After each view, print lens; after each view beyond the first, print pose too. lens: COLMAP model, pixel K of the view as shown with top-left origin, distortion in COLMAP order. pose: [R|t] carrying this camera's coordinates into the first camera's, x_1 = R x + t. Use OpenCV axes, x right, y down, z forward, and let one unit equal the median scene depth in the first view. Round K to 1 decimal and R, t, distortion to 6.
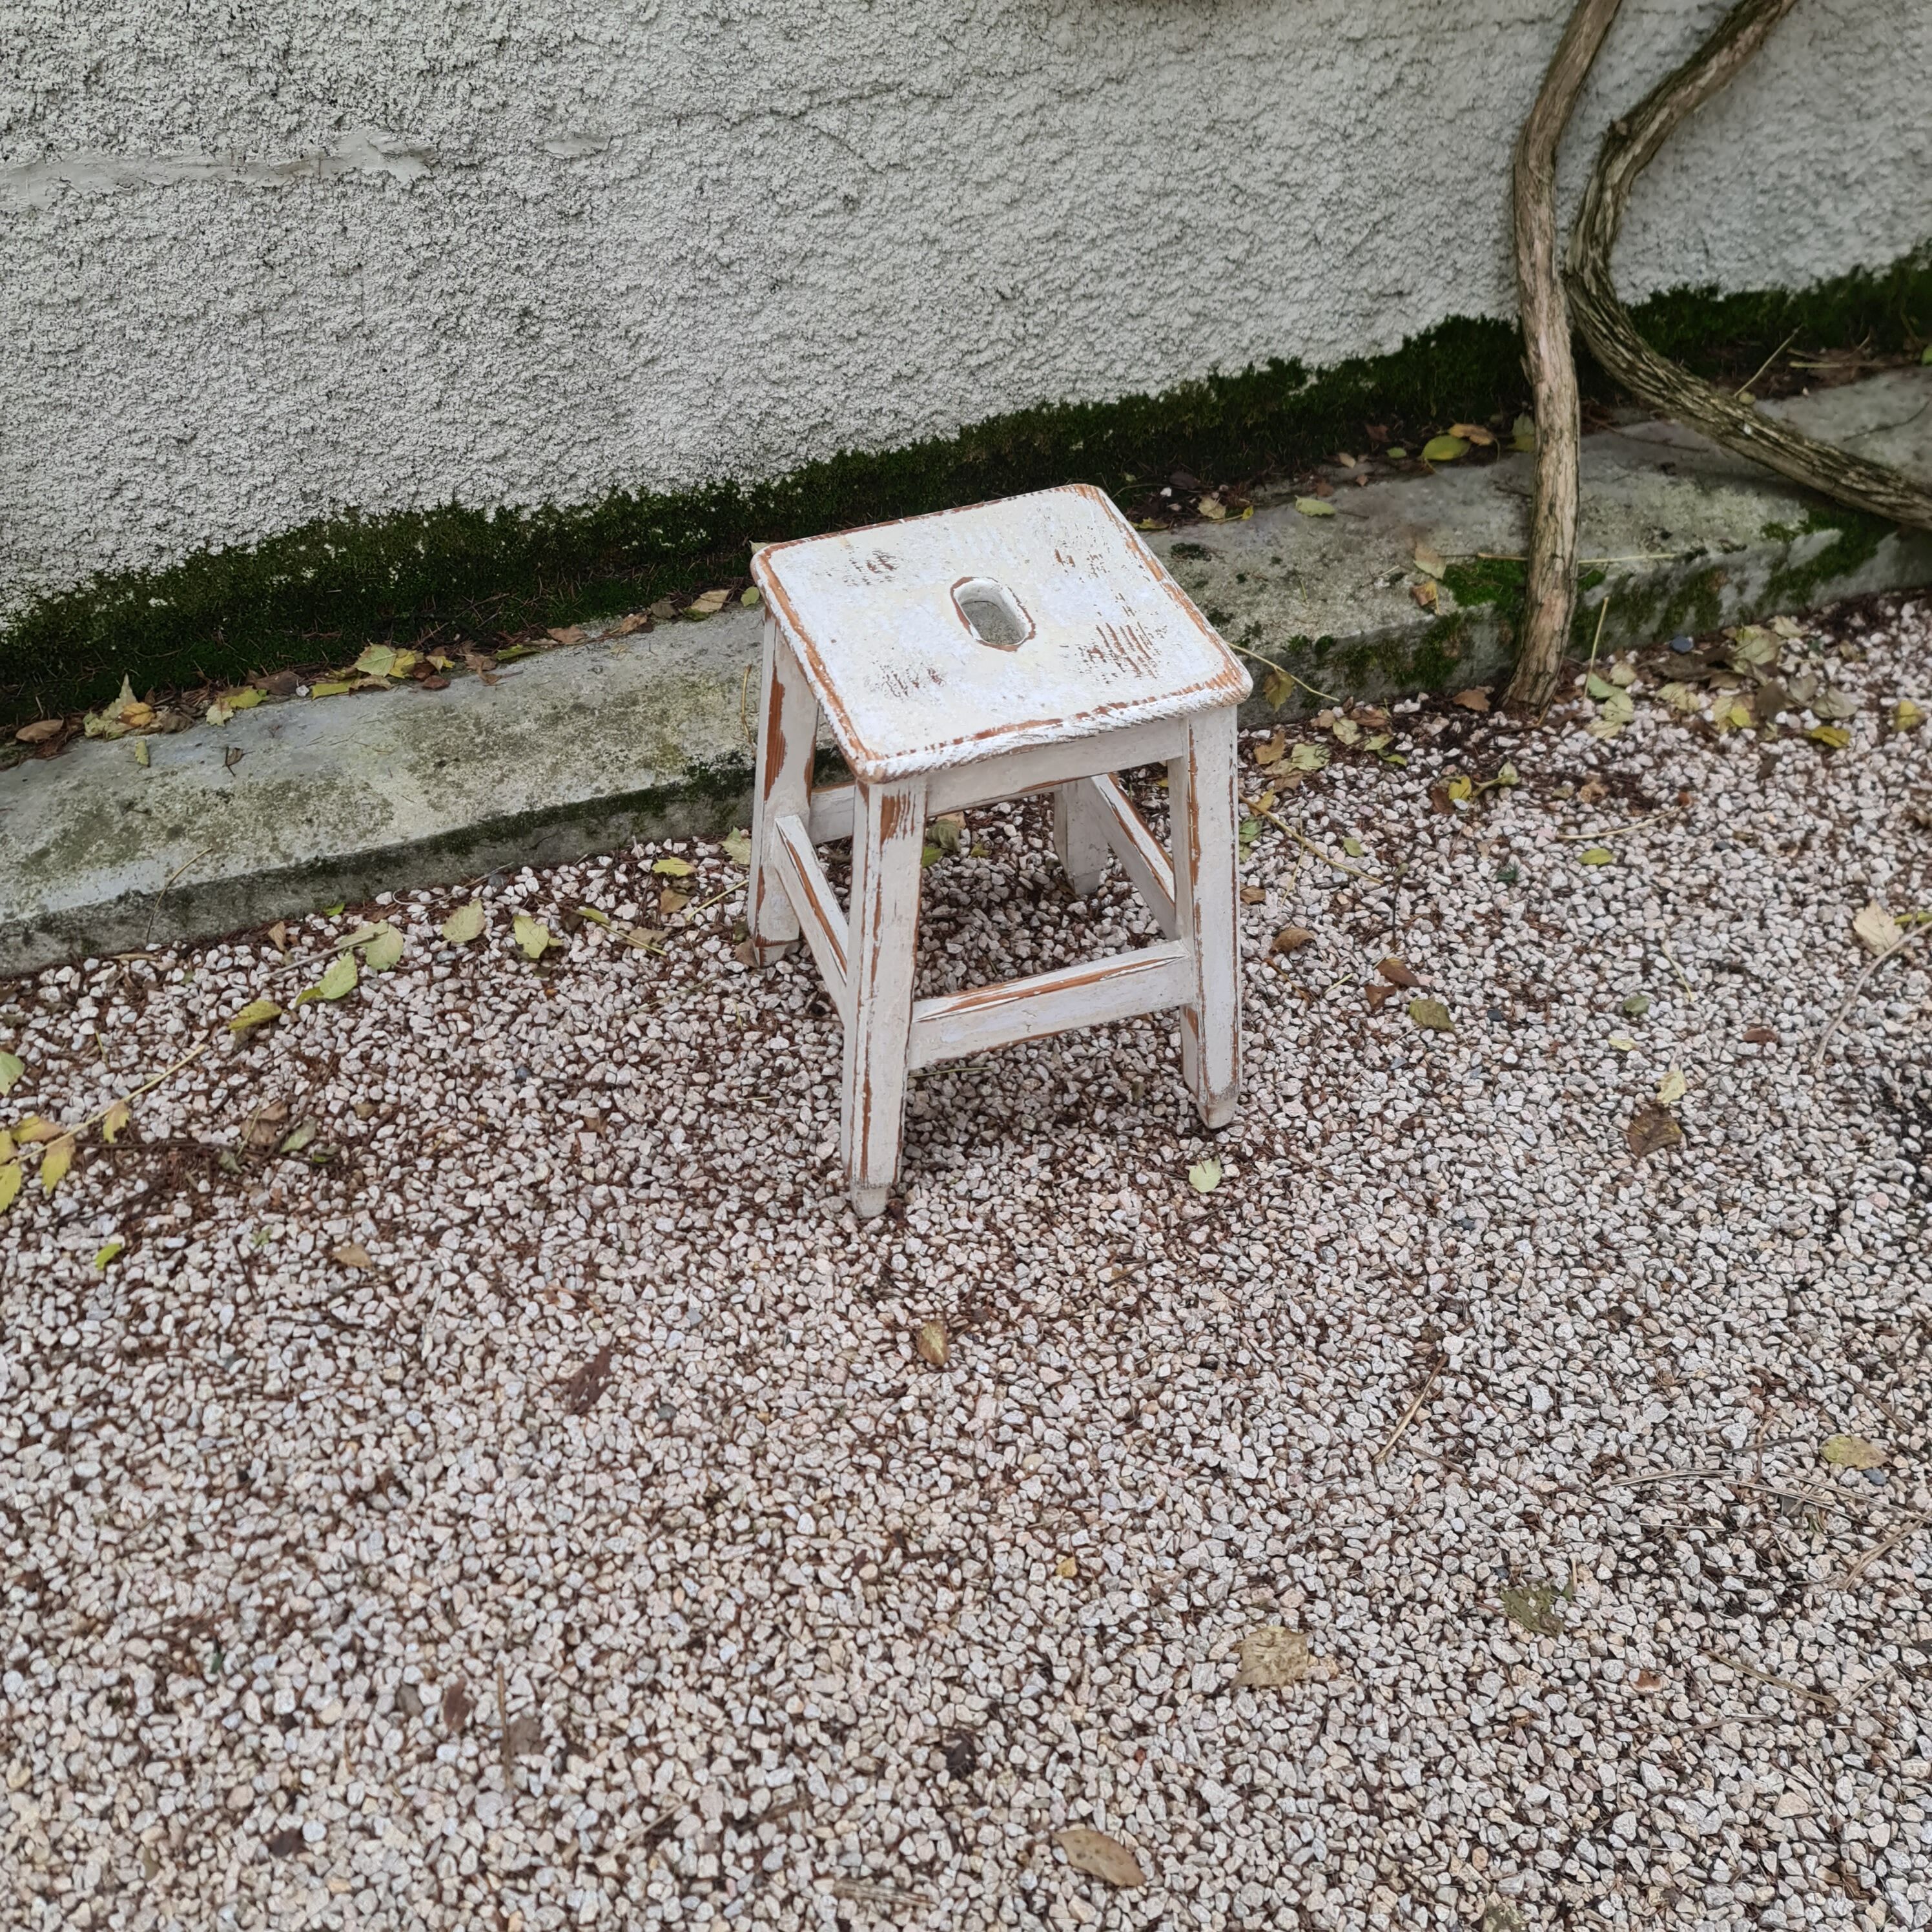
lens RADIAL K [[1894.1, 0, 904.2], [0, 1894.1, 981.6], [0, 0, 1]] dist [0.062290, 0.014511]
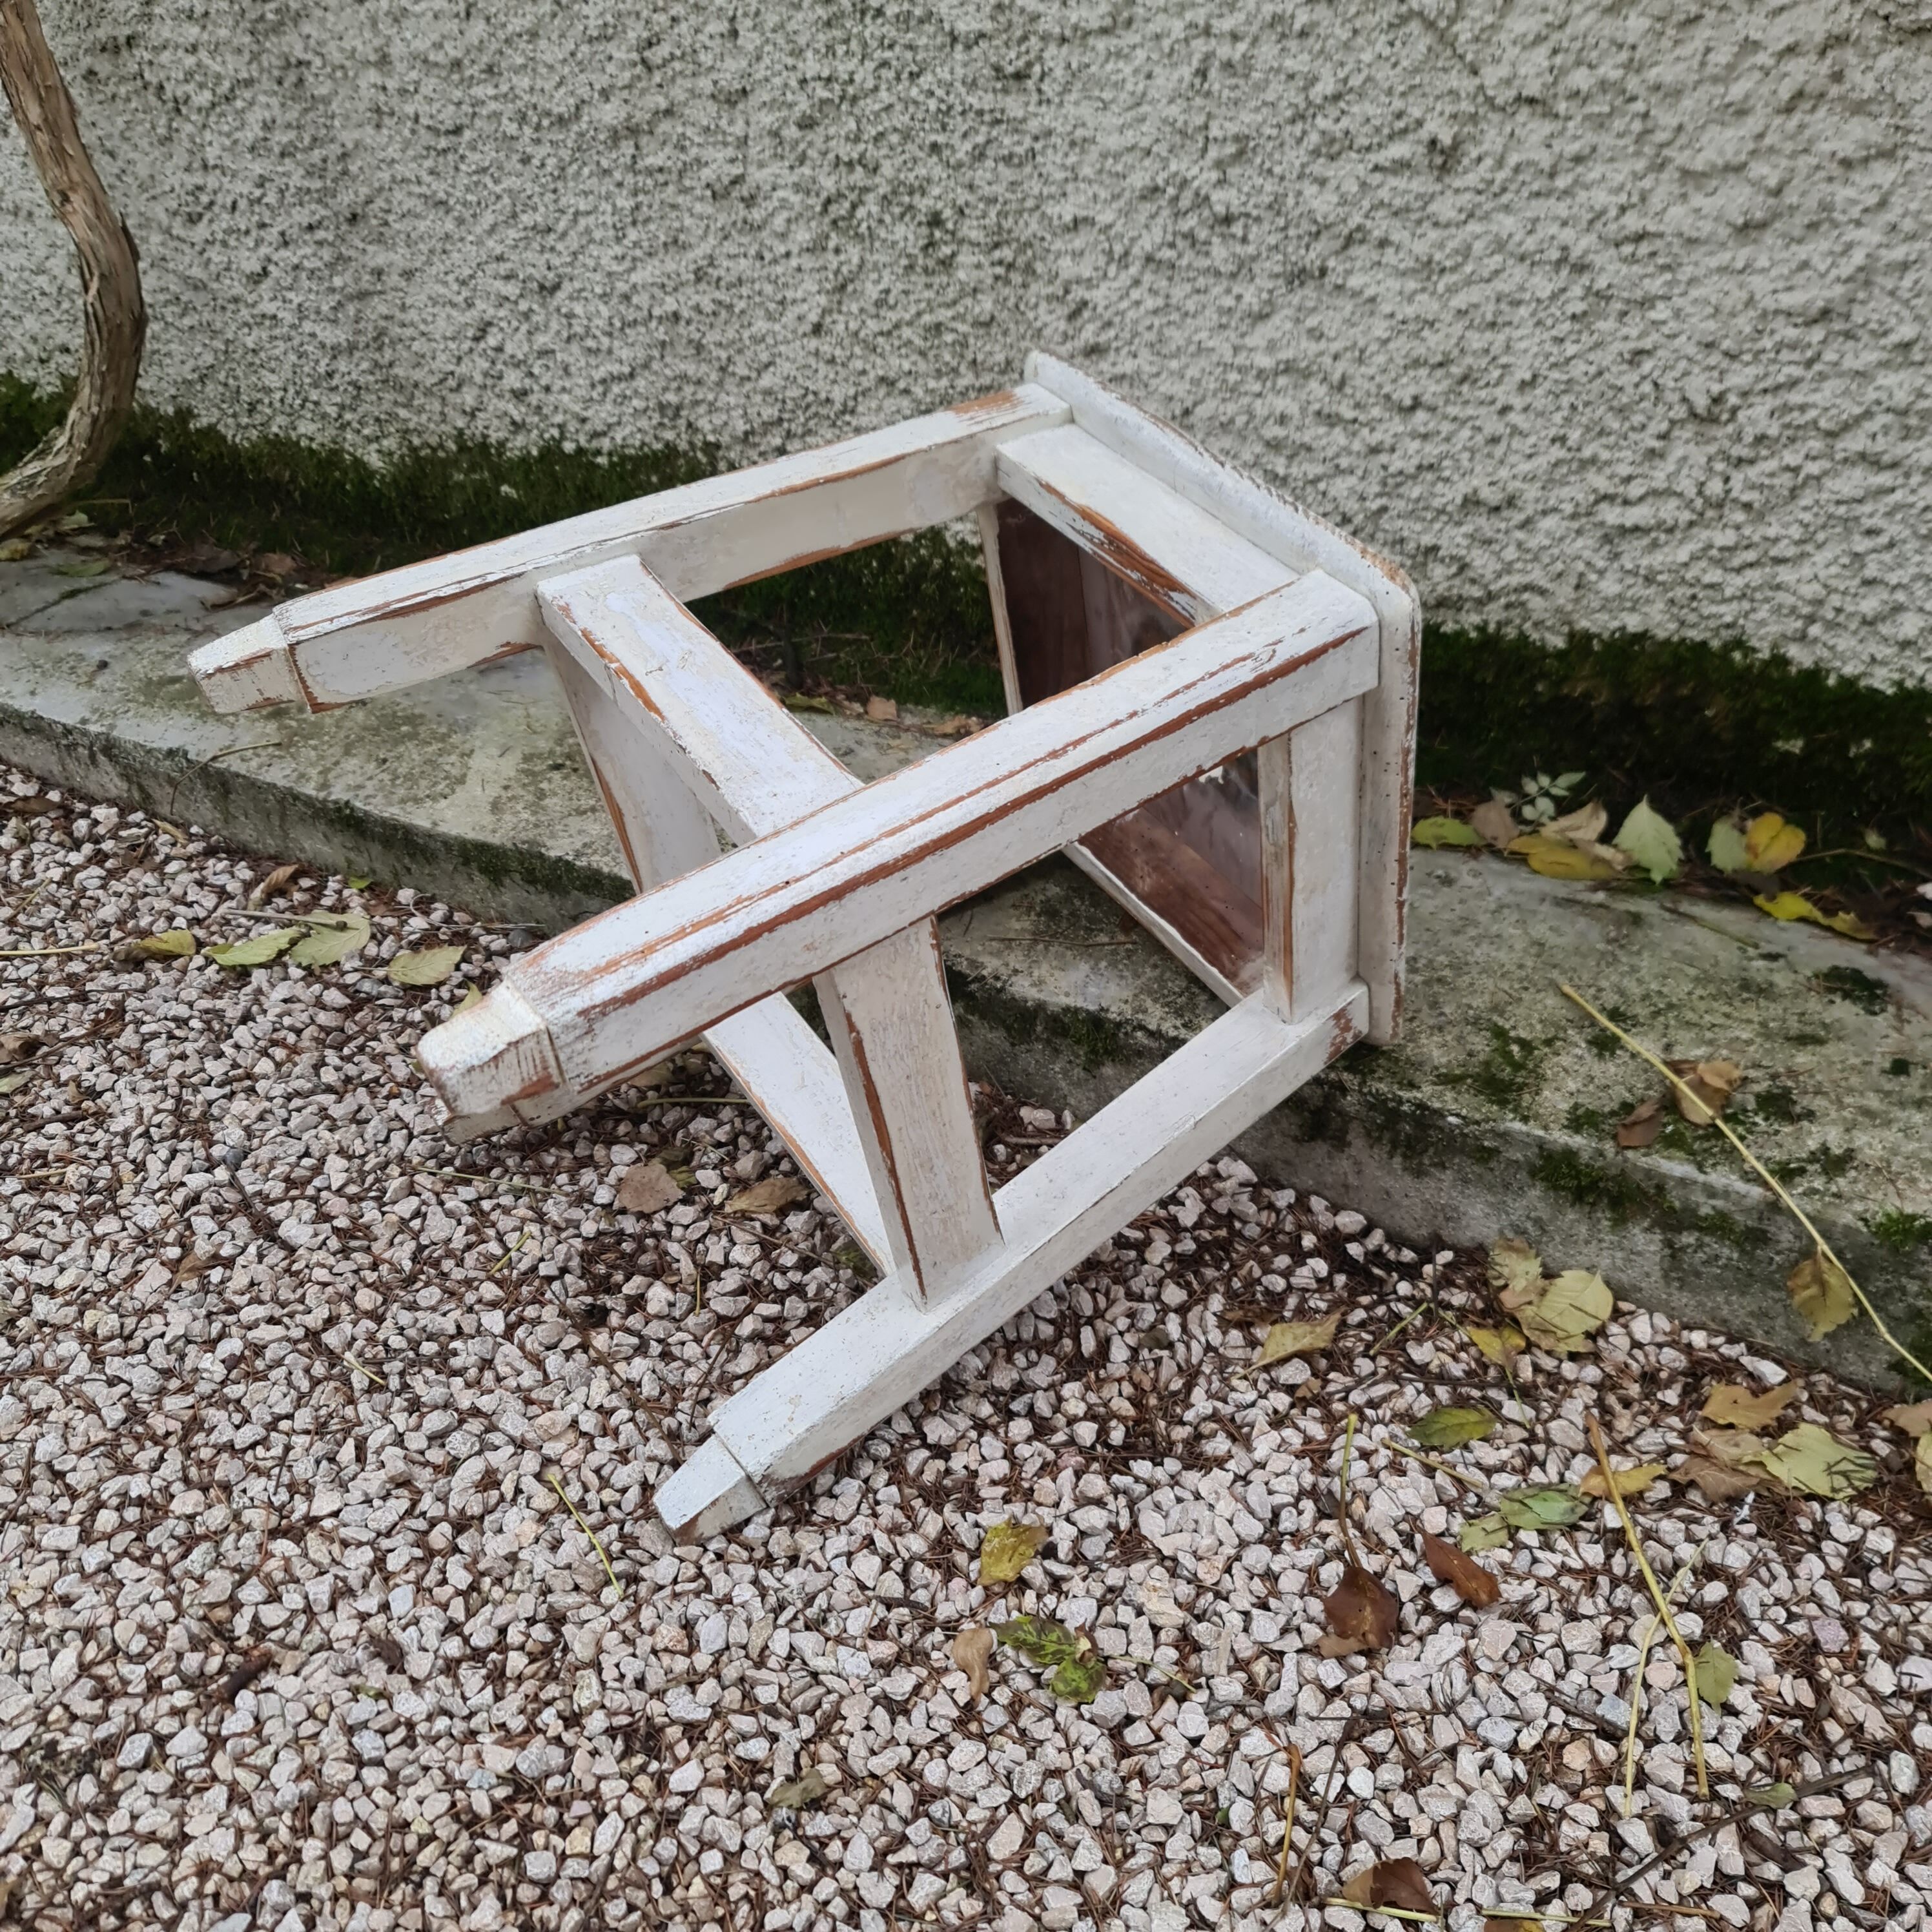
lens RADIAL K [[1887.6, 0, 931.8], [0, 1887.6, 1027.6], [0, 0, 1]] dist [0.038112, 0.006562]
pose [[0.692373, 0.425459, -0.582756, 0.311777], [-0.503625, 0.863332, 0.031944, -0.125592], [0.516702, 0.271373, 0.812019, 0.535183]]
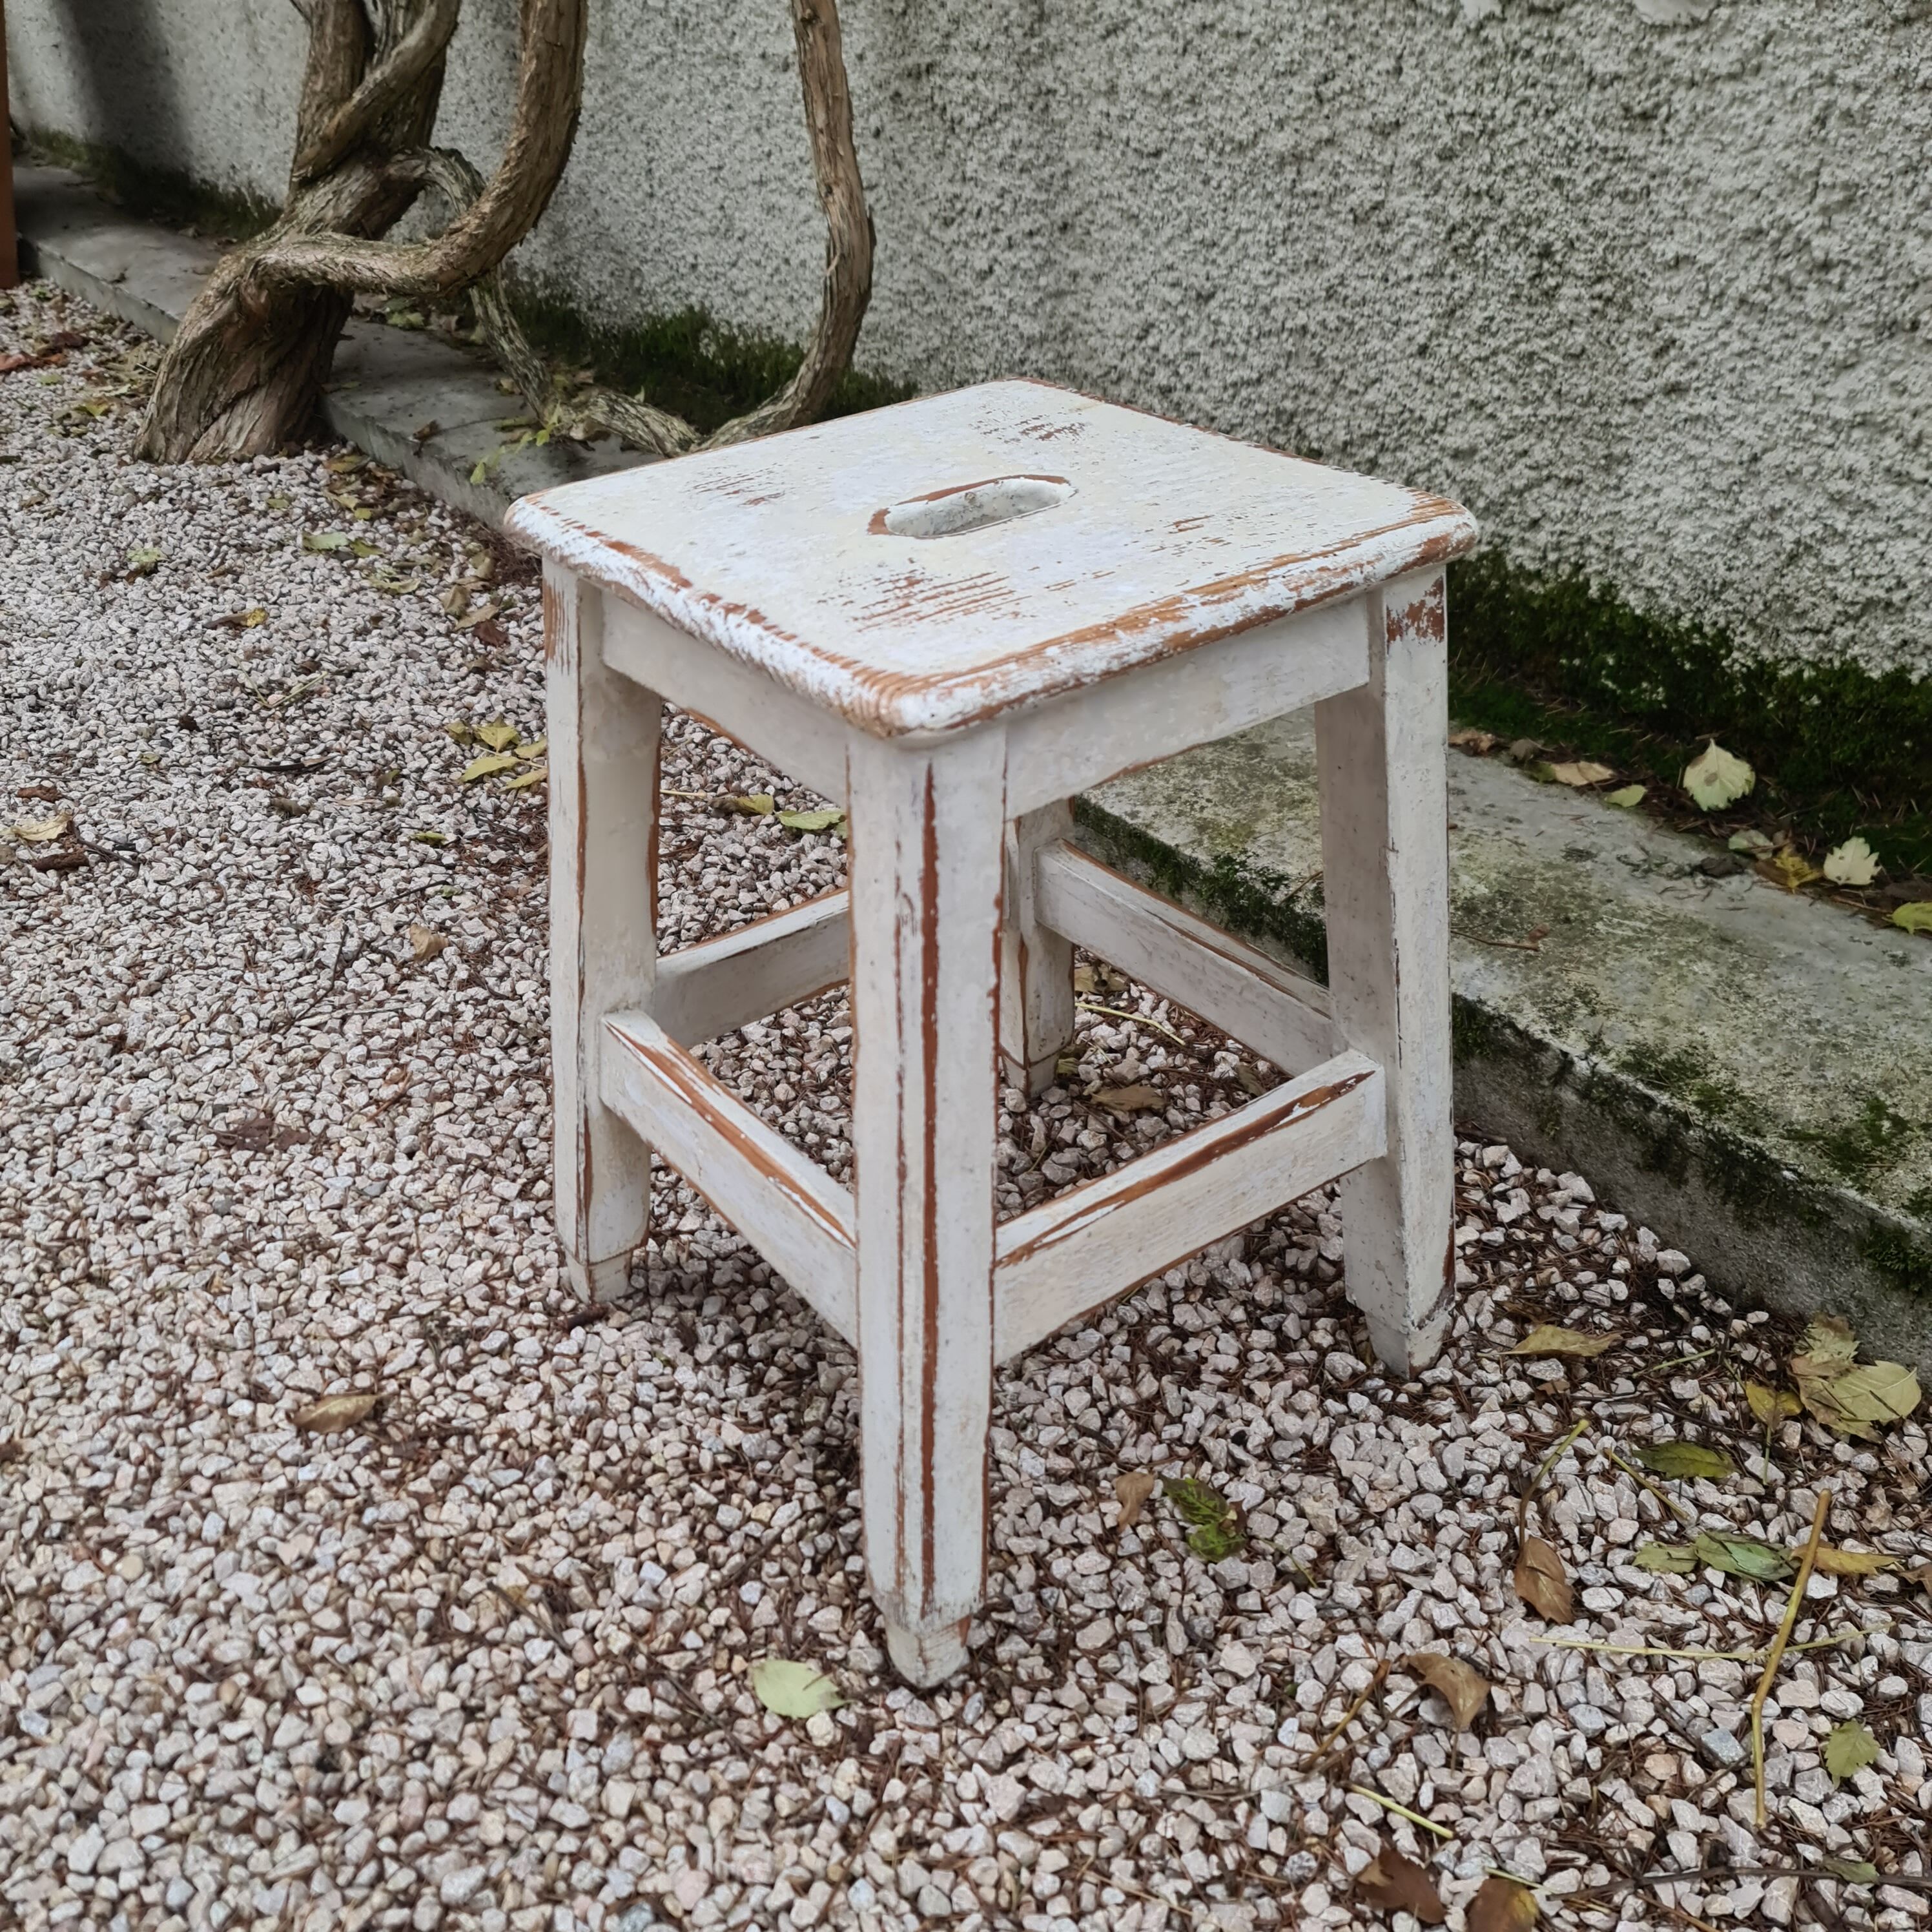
lens RADIAL K [[1873.1, 0, 895.8], [0, 1873.1, 1021.0], [0, 0, 1]] dist [0.059896, -0.033510]
pose [[0.306738, 0.527020, -0.792566, 0.429709], [-0.649291, 0.724730, 0.230624, -0.151690], [0.695940, 0.443865, 0.564492, 0.567975]]
